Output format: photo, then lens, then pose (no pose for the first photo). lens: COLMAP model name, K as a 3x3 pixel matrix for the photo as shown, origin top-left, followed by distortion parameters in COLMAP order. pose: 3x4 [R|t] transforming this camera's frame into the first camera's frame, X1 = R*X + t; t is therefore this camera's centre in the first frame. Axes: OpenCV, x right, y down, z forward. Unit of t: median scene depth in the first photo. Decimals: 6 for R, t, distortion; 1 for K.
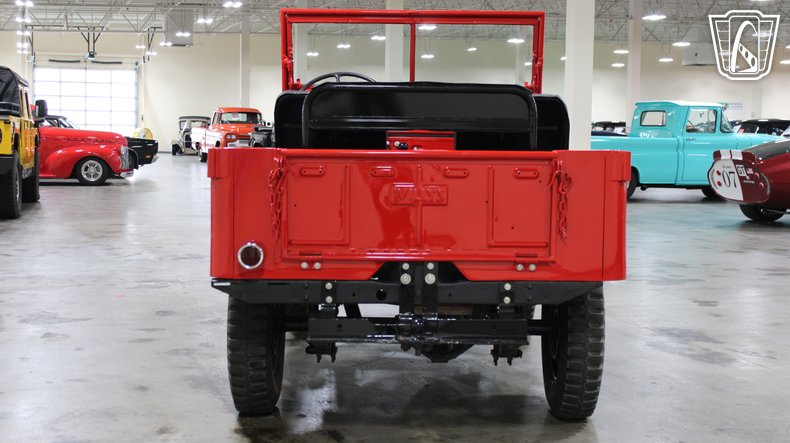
lens RADIAL K [[1148.4, 0, 394.6], [0, 1148.4, 224.2], [0, 0, 1]] dist [-0.036494, -0.001639]
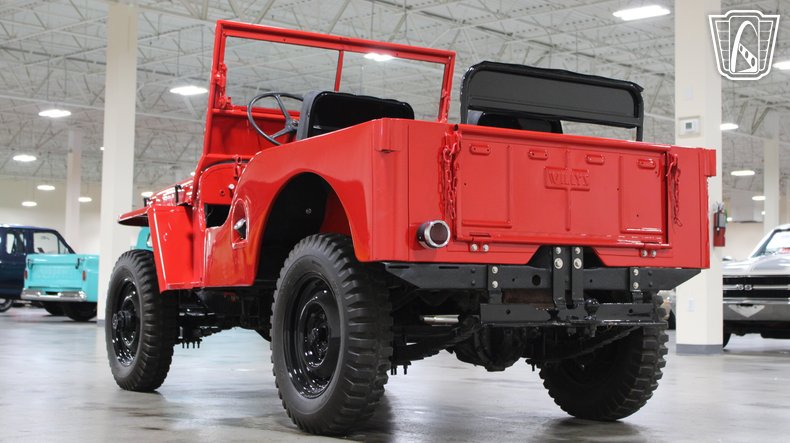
lens RADIAL K [[1167.7, 0, 392.7], [0, 1167.7, 208.5], [0, 0, 1]] dist [-0.022083, -0.043244]
pose [[0.860790, 0.035146, 0.507745, -0.446452], [0.038945, 0.990140, -0.134561, 0.093360], [-0.507467, 0.135603, 0.850934, 0.152574]]
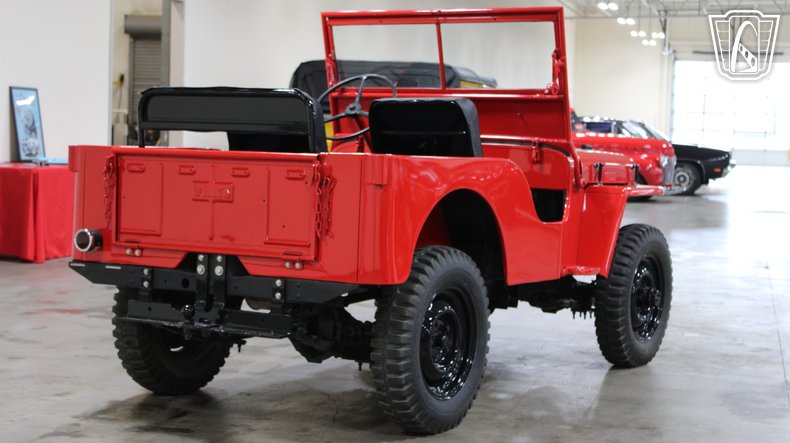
lens RADIAL K [[1469.1, 0, 386.6], [0, 1469.1, 219.4], [0, 0, 1]] dist [0.012373, 0.156011]
pose [[0.853627, 0.041914, -0.519196, 0.623812], [-0.055887, 0.998373, -0.011289, 0.004724], [0.517878, 0.038653, 0.854581, -0.063317]]
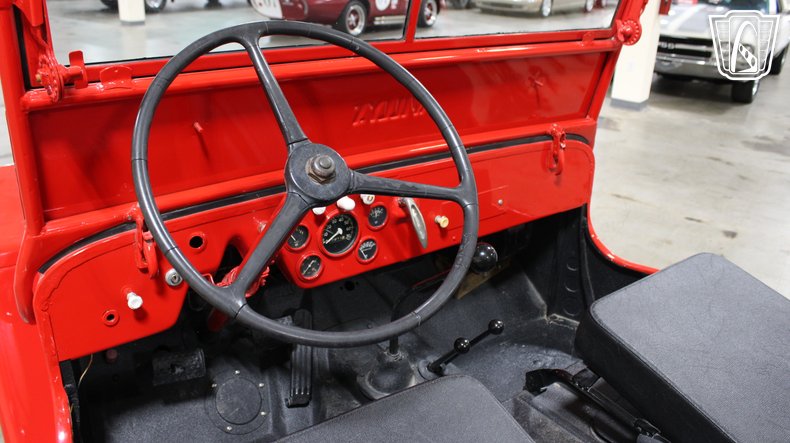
lens RADIAL K [[654.9, 0, 391.9], [0, 654.9, 216.2], [0, 0, 1]] dist [-0.165012, 0.139495]
pose [[0.808938, -0.212225, 0.548251, -0.112346], [0.019989, 0.941959, 0.335134, -0.138655], [-0.587554, -0.260143, 0.766228, 0.851698]]
